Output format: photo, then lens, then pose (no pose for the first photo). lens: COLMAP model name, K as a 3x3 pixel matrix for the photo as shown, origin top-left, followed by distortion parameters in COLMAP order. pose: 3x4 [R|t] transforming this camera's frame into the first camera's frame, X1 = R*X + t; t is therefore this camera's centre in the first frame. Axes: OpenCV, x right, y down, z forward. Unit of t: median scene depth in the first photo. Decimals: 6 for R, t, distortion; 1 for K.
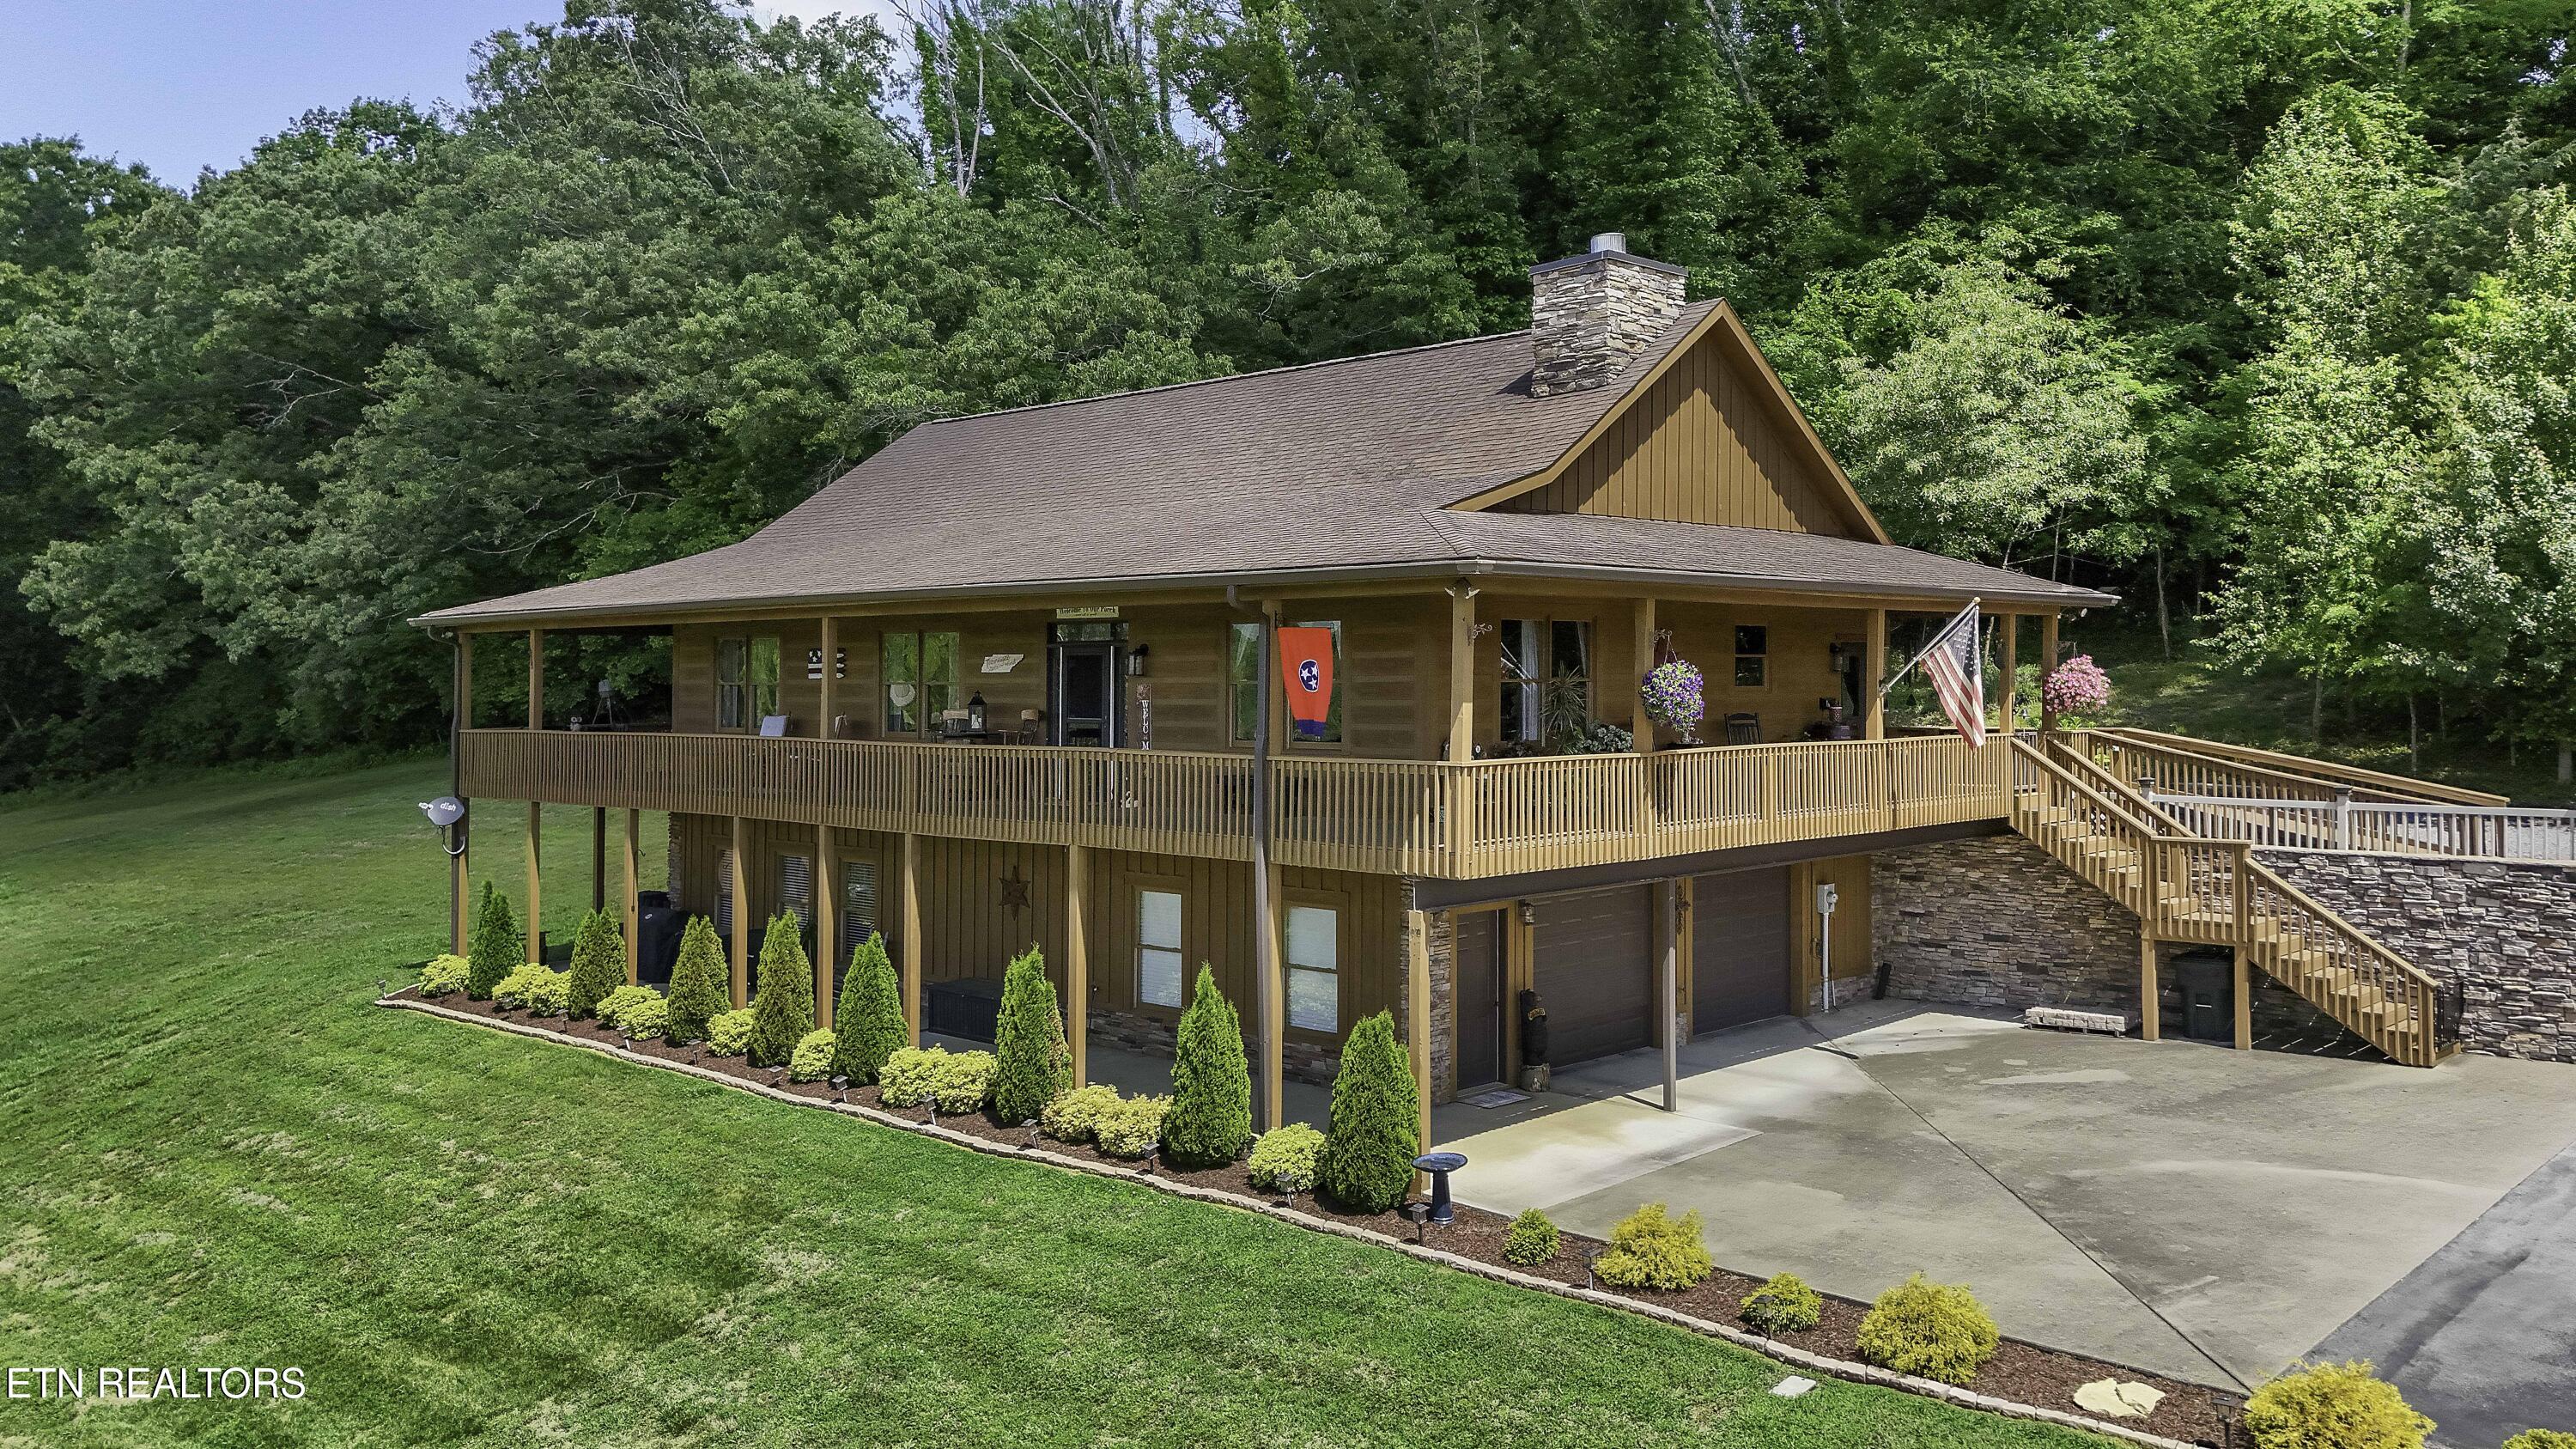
lens RADIAL K [[1837.0, 0, 1322.8], [0, 1837.0, 723.2], [0, 0, 1]] dist [-0.006507, -0.006659]
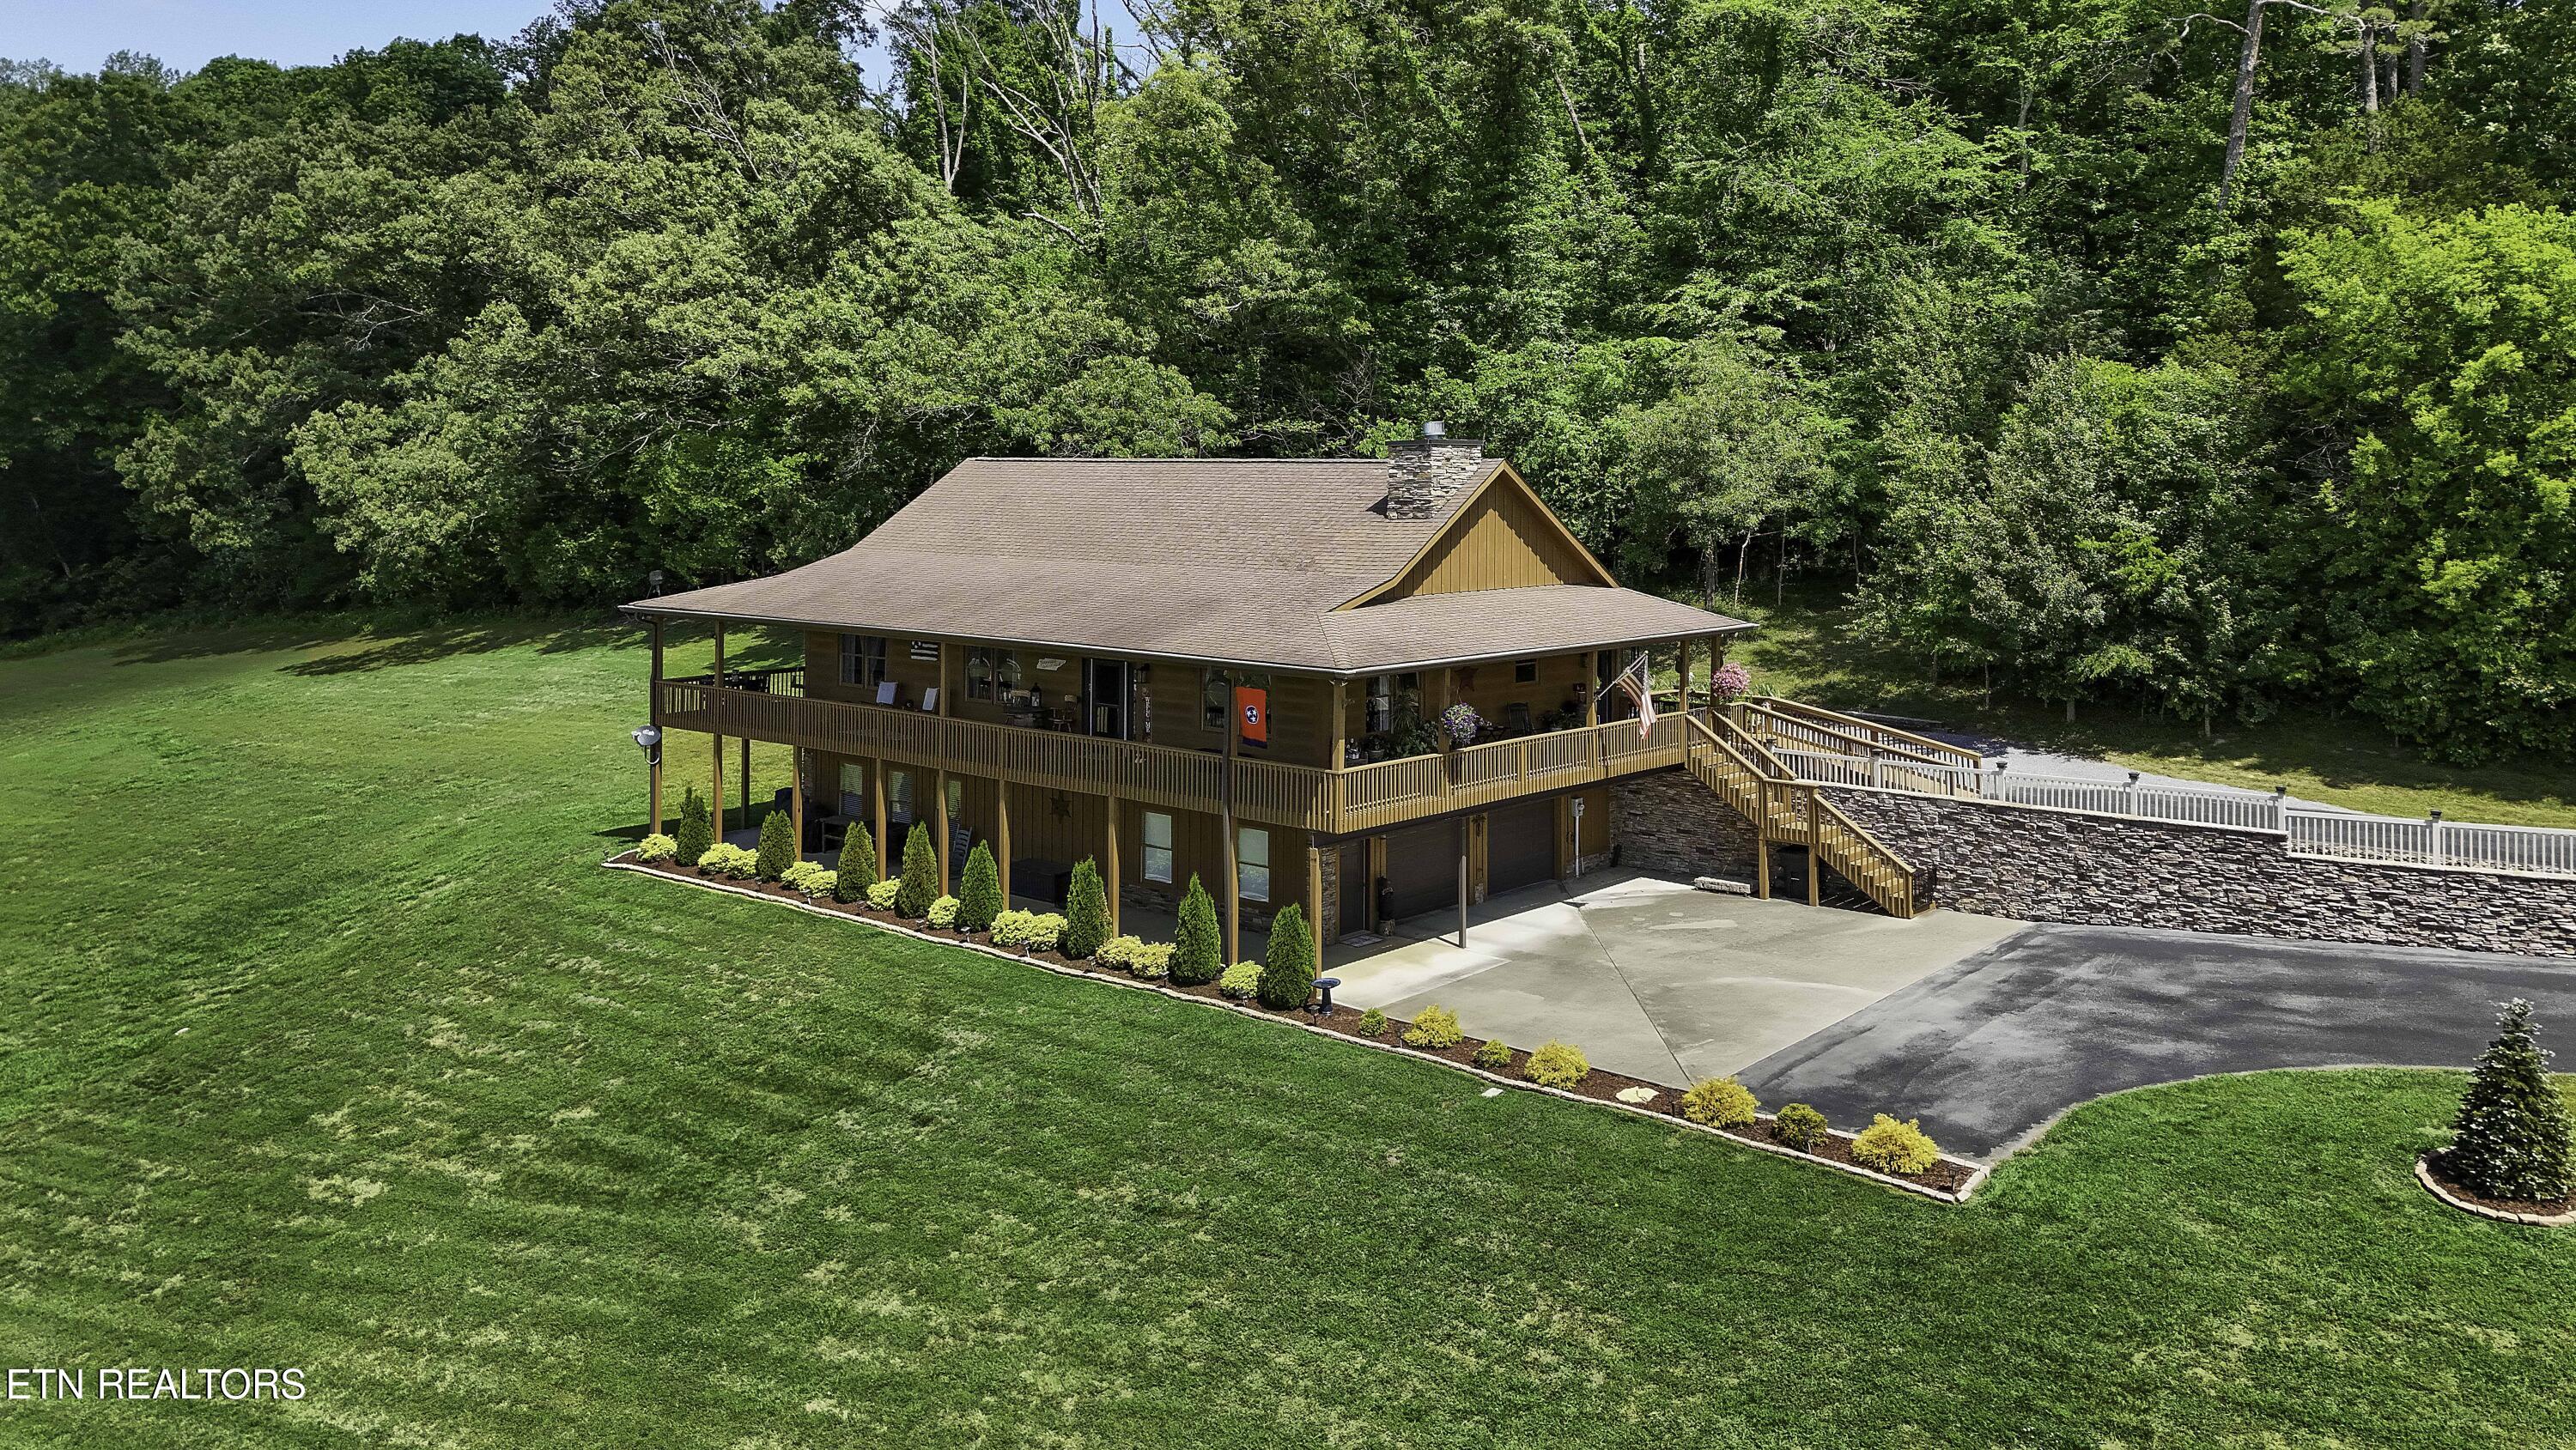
lens RADIAL K [[1999.6, 0, 1288.0], [0, 1999.6, 725.0], [0, 0, 1]] dist [-0.049067, -0.001831]
pose [[0.999516, -0.002587, 0.031001, -0.029954], [-0.001614, 0.990882, 0.134724, -0.240695], [-0.031067, -0.134709, 0.990398, -0.796486]]
